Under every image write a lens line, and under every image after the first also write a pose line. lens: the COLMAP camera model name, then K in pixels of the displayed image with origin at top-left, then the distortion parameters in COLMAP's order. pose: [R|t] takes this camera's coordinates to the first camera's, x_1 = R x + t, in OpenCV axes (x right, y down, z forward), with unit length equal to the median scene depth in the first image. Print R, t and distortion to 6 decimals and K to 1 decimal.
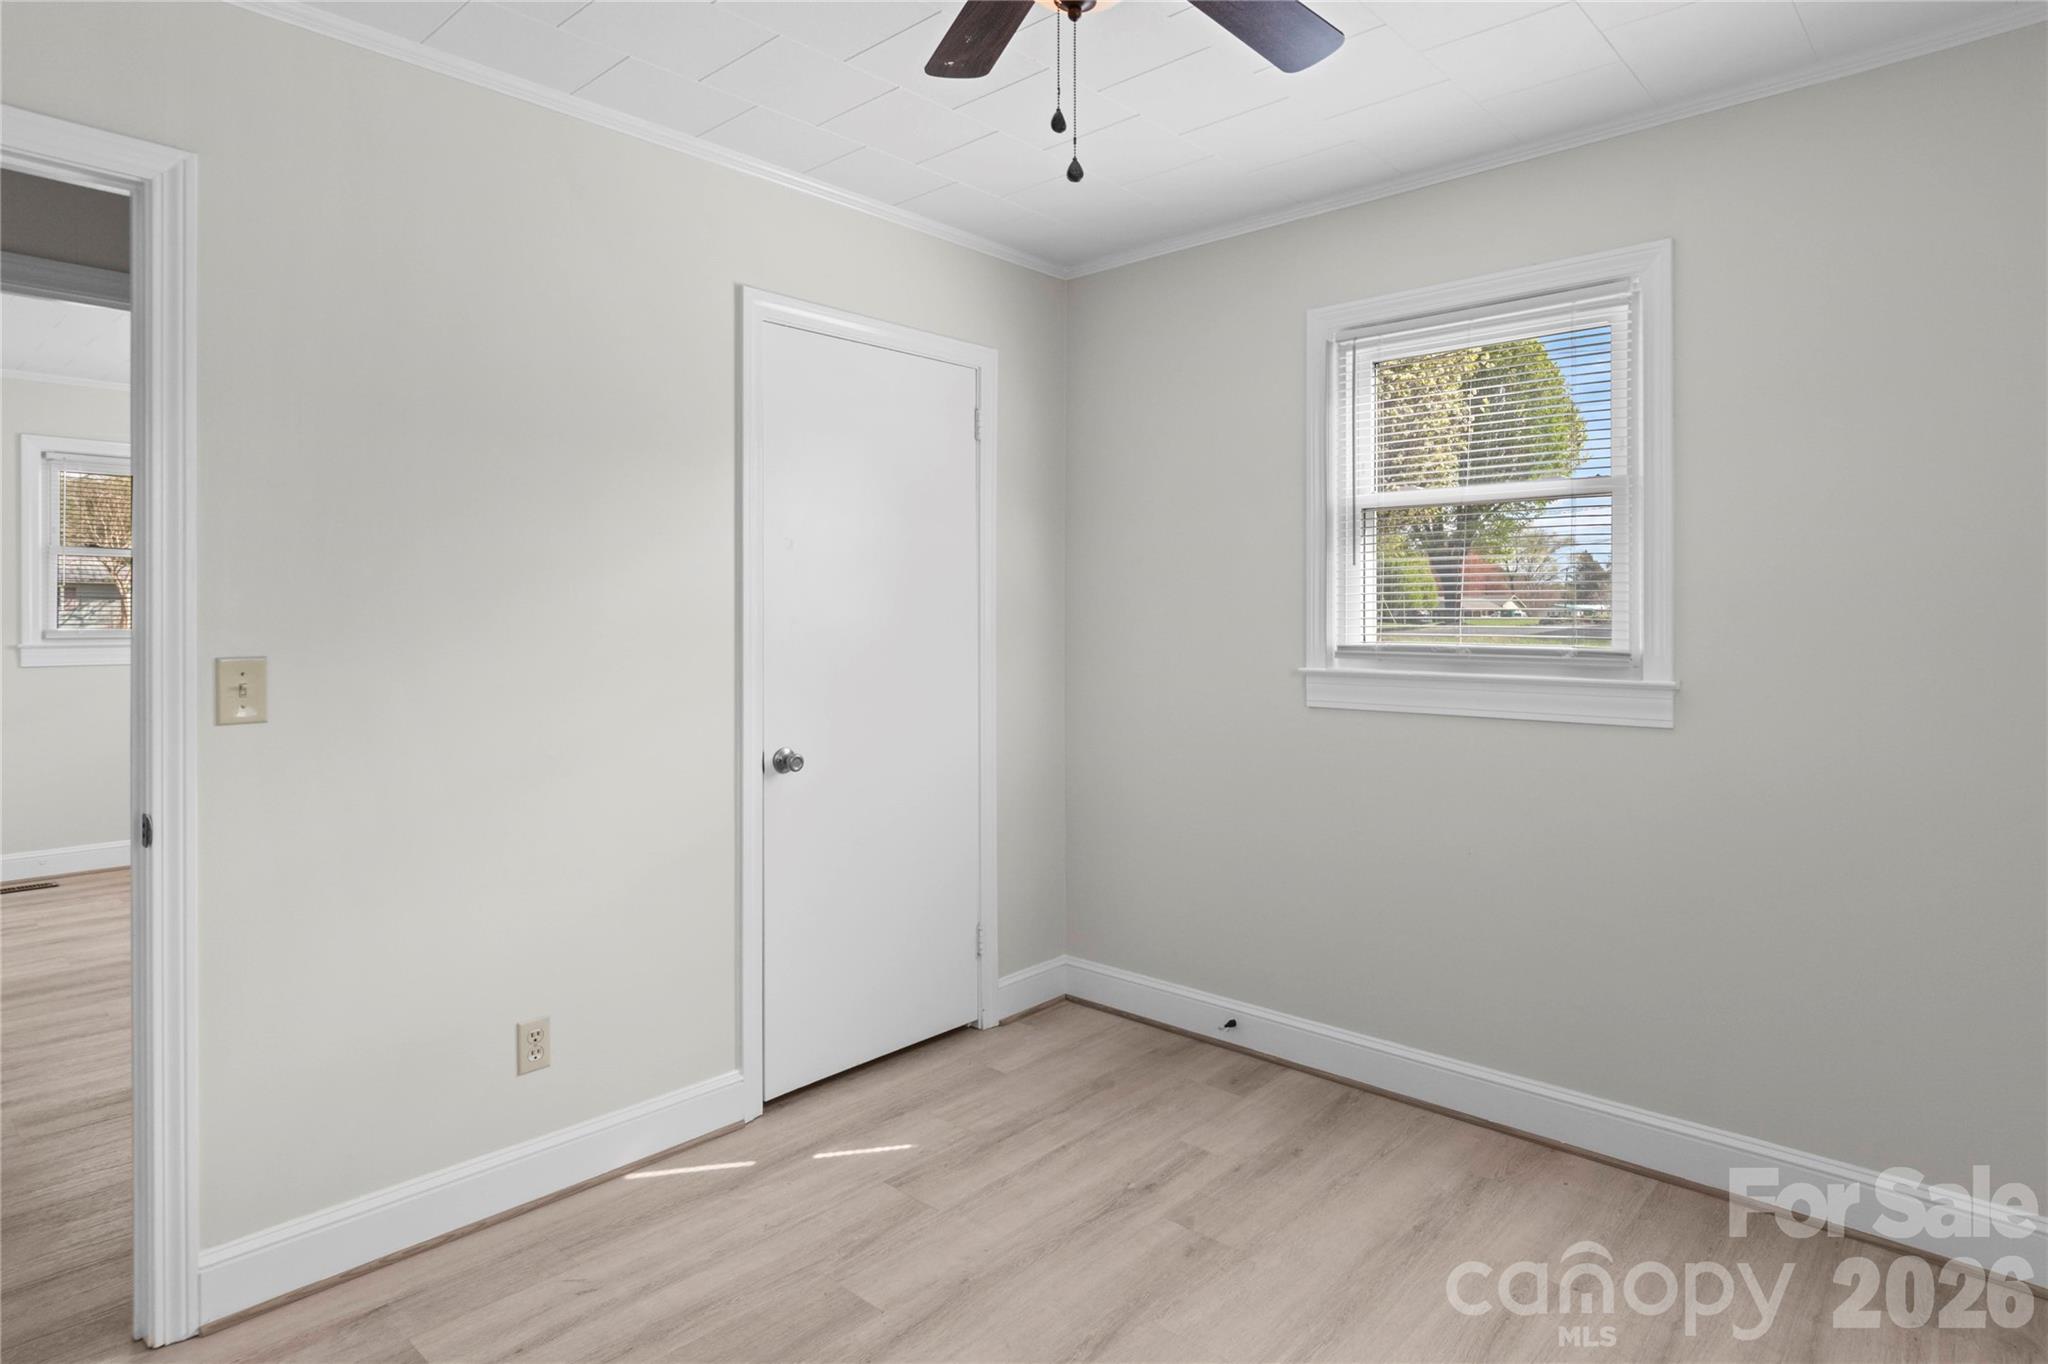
lens RADIAL K [[1069.1, 0, 1027.1], [0, 1069.1, 615.1], [0, 0, 1]] dist [0.000227, 0.000089]
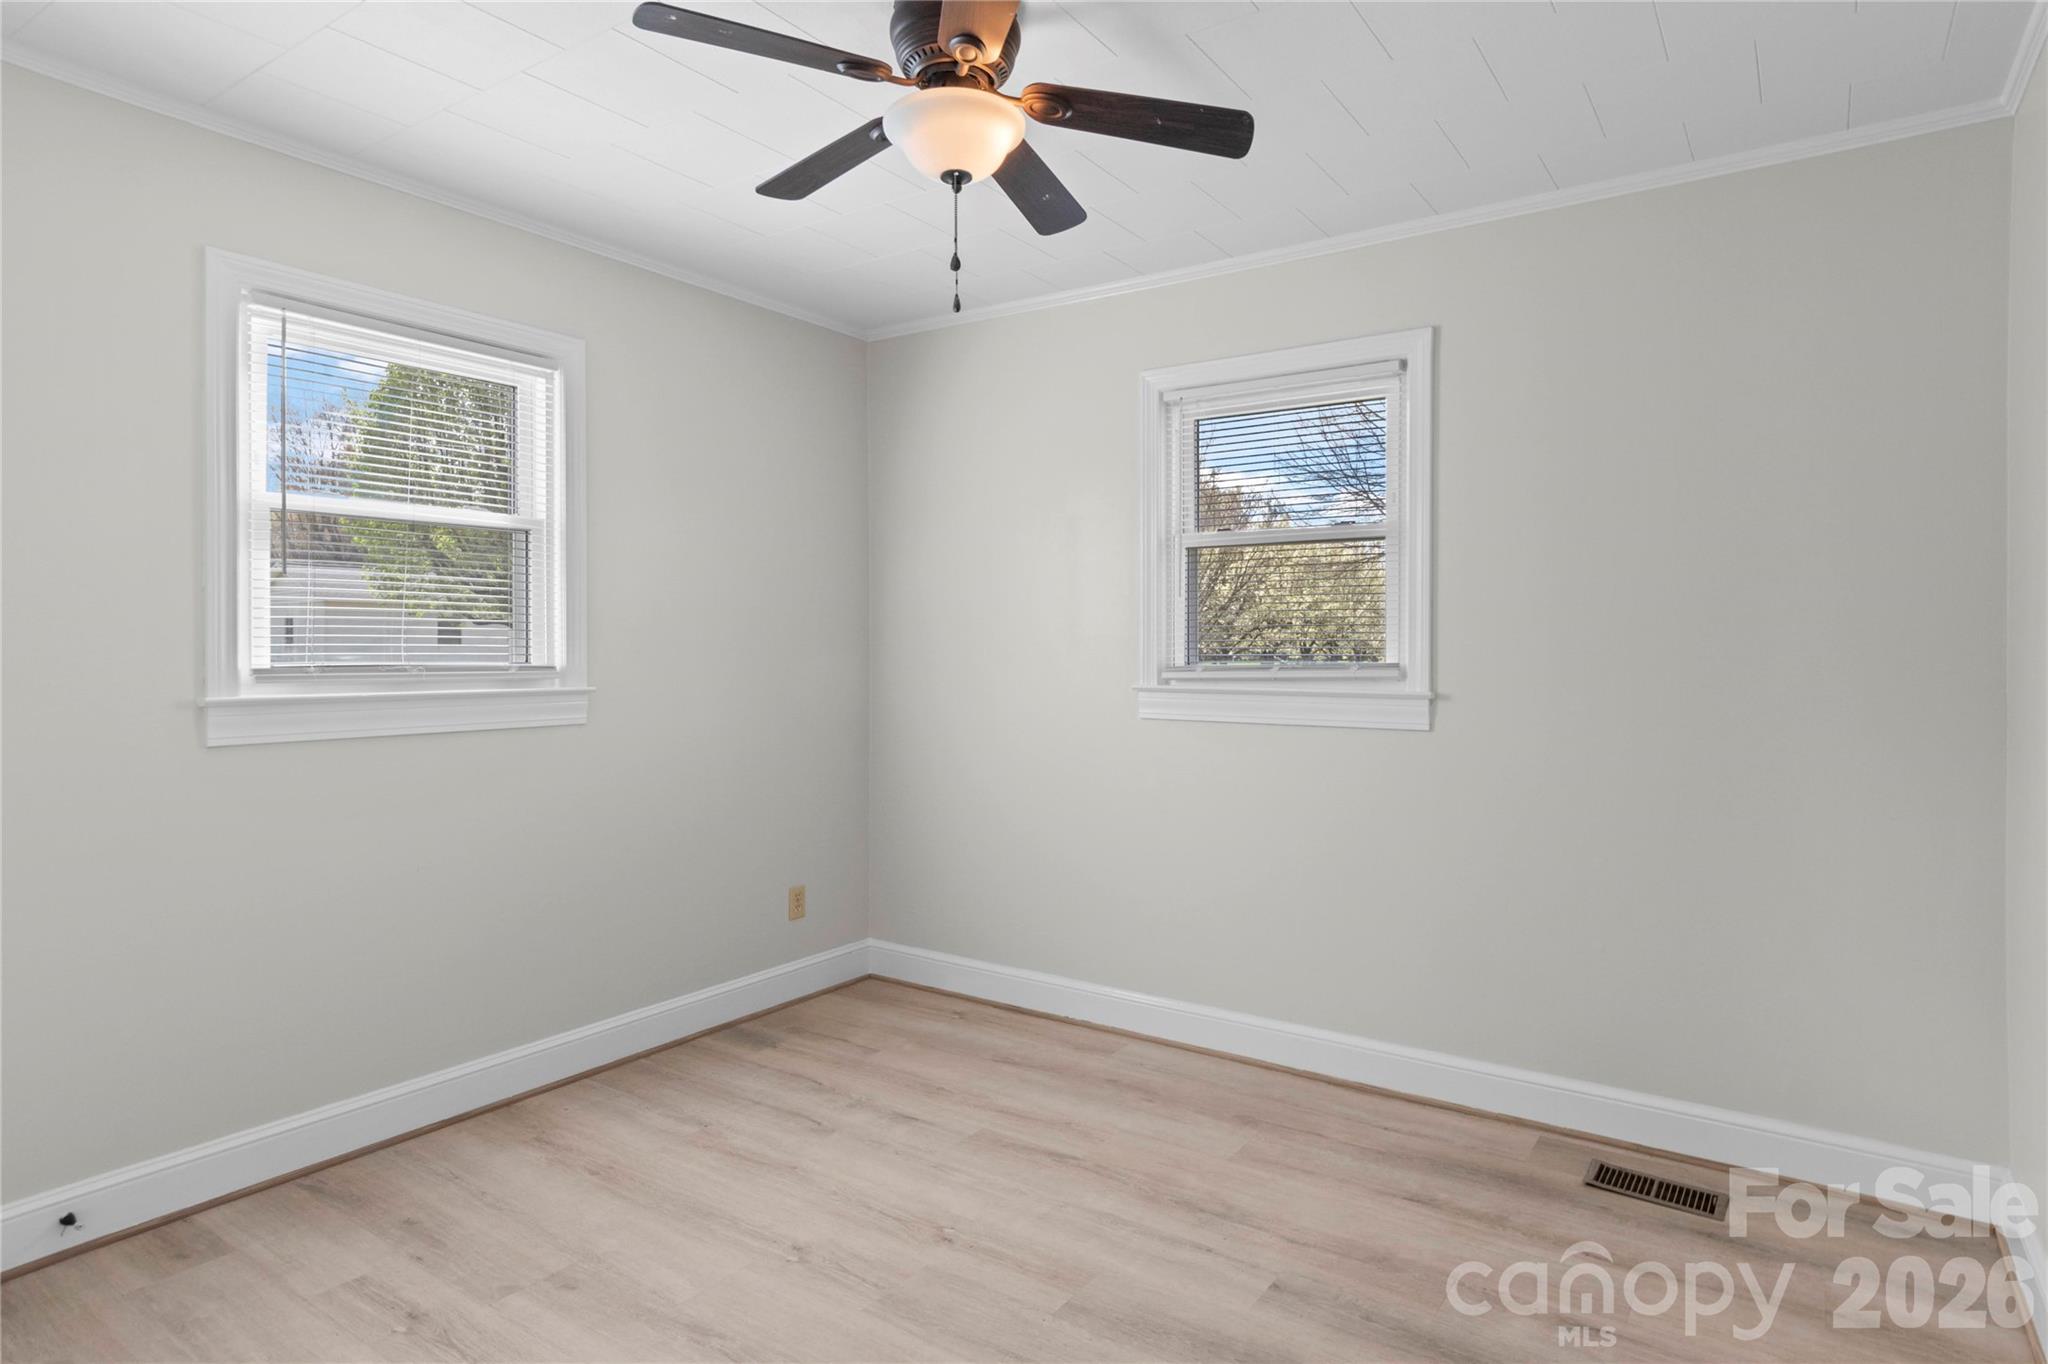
lens RADIAL K [[1138.4, 0, 1031.4], [0, 1138.4, 660.1], [0, 0, 1]] dist [-0.001238, -0.000106]
pose [[-0.110751, -0.009826, 0.993800, -0.759138], [-0.003865, 0.999948, 0.009456, 0.013389], [-0.993841, -0.002794, -0.110783, 0.580554]]
